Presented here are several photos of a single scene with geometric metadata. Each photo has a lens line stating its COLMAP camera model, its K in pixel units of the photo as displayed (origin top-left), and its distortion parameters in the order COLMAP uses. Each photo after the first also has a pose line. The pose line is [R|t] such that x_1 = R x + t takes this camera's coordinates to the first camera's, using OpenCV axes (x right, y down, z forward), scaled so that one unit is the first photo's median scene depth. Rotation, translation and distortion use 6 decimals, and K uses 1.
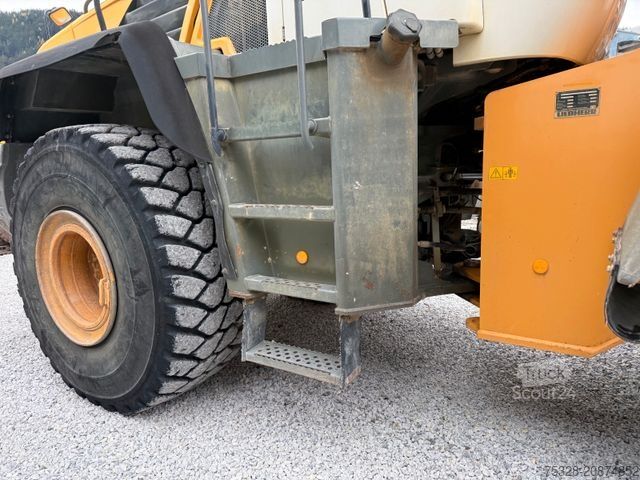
lens RADIAL K [[451.1, 0, 326.6], [0, 451.1, 247.5], [0, 0, 1]] dist [0.098967, -0.130213]
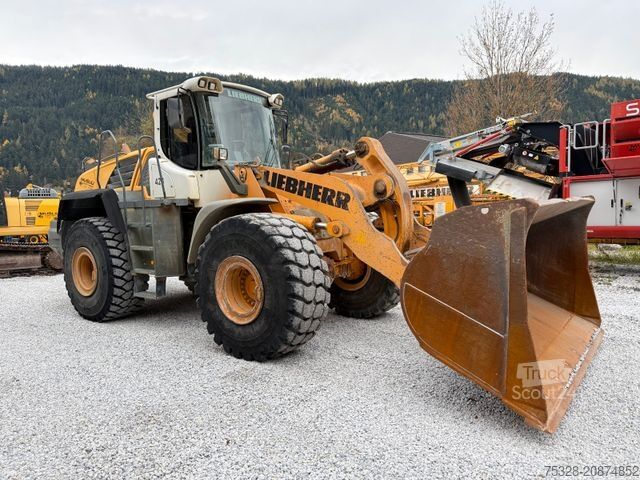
lens RADIAL K [[451.1, 0, 326.6], [0, 451.1, 247.5], [0, 0, 1]] dist [0.098967, -0.130213]
pose [[0.997850, 0.017635, -0.063127, 1.278403], [-0.023756, 0.994946, -0.097556, 0.185775], [0.061087, 0.098846, 0.993226, -1.987535]]
